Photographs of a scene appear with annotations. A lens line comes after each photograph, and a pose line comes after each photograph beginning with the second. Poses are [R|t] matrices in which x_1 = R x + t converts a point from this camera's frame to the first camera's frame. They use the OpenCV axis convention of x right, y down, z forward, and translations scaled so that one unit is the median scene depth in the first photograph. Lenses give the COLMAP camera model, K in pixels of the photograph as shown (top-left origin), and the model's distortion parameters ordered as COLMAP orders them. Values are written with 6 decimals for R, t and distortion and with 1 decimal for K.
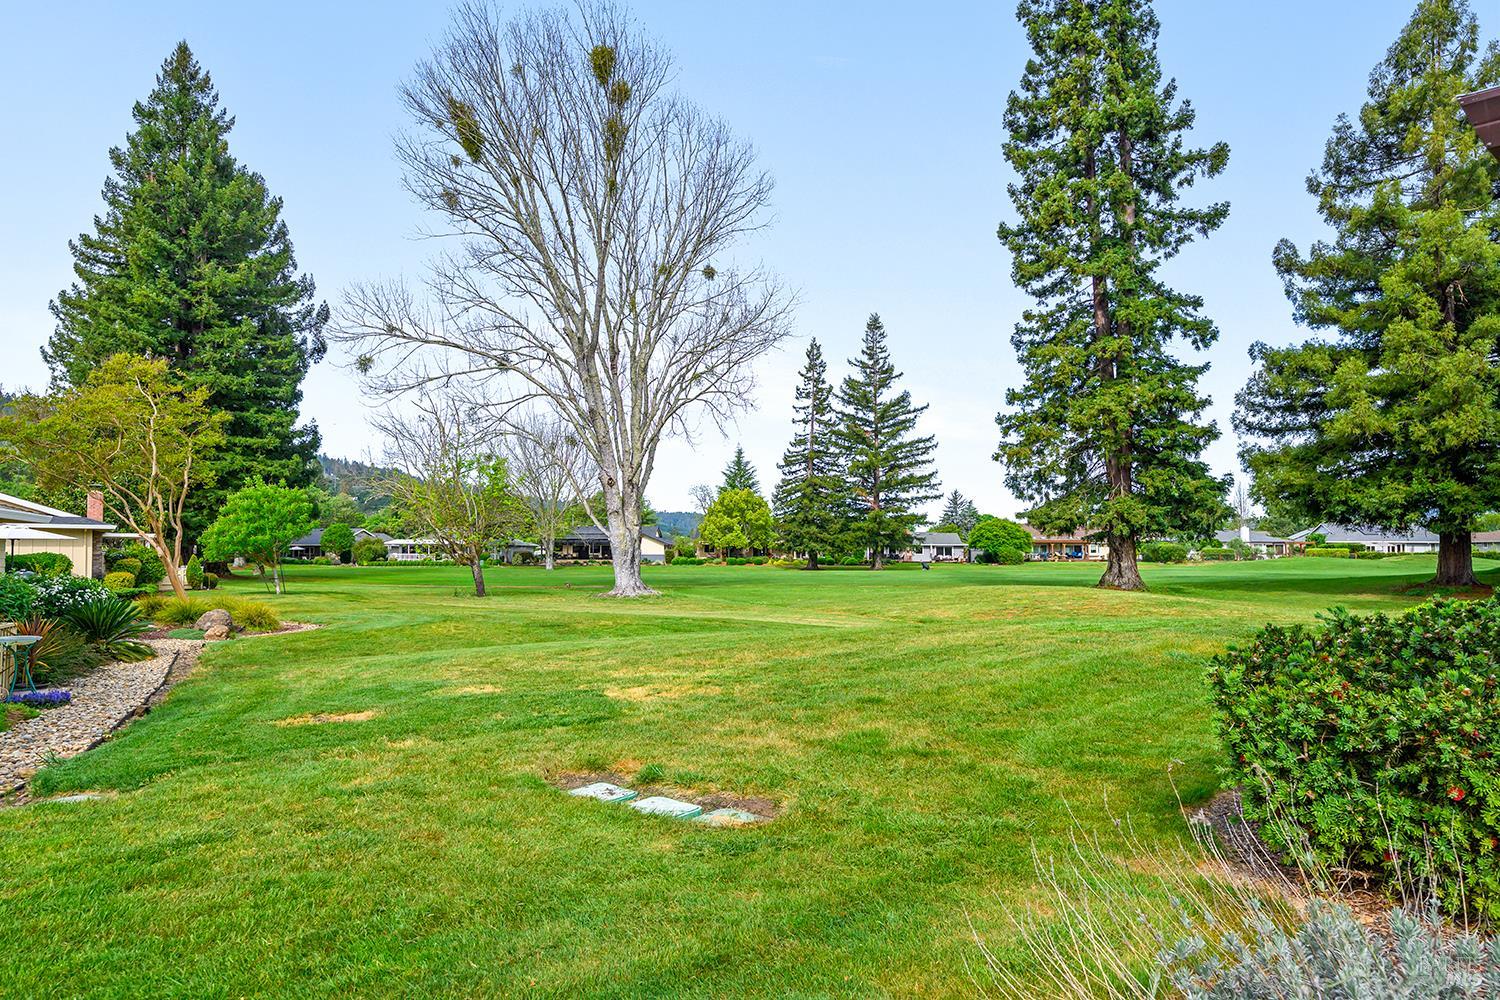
lens RADIAL K [[984.8, 0, 746.6], [0, 984.8, 511.4], [0, 0, 1]] dist [-0.000006, -0.000945]
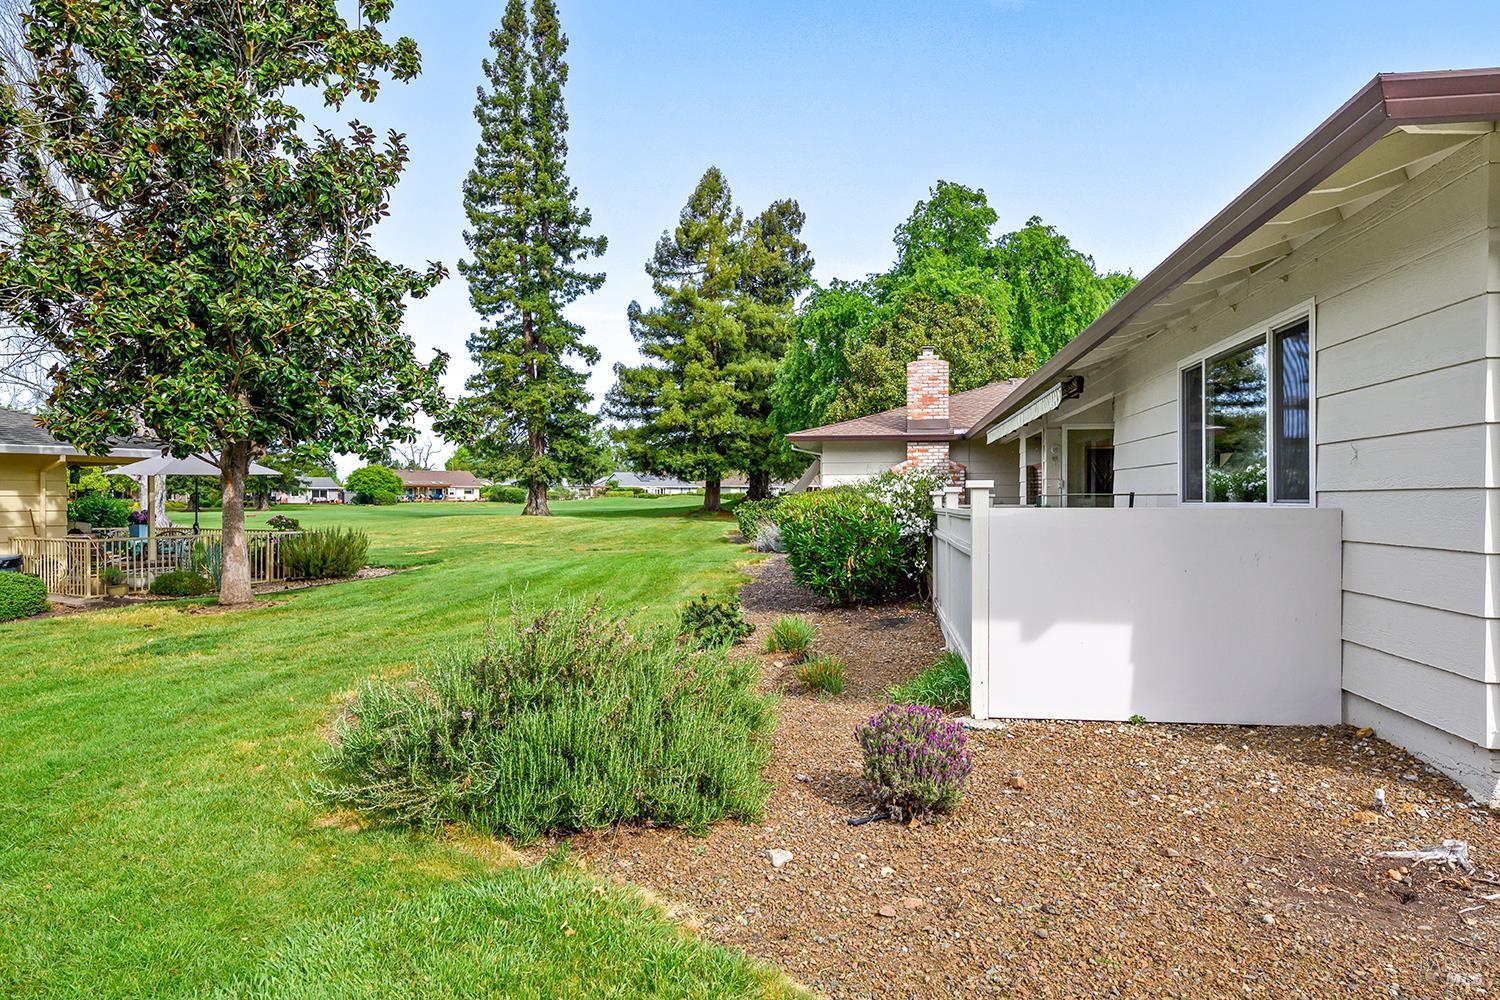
lens RADIAL K [[863.4, 0, 751.3], [0, 863.4, 499.3], [0, 0, 1]] dist [-0.000337, 0.000010]
pose [[0.769705, -0.006226, 0.638369, -0.219356], [-0.023551, 0.998995, 0.038140, -0.007135], [-0.637965, -0.044390, 0.768785, -0.237278]]
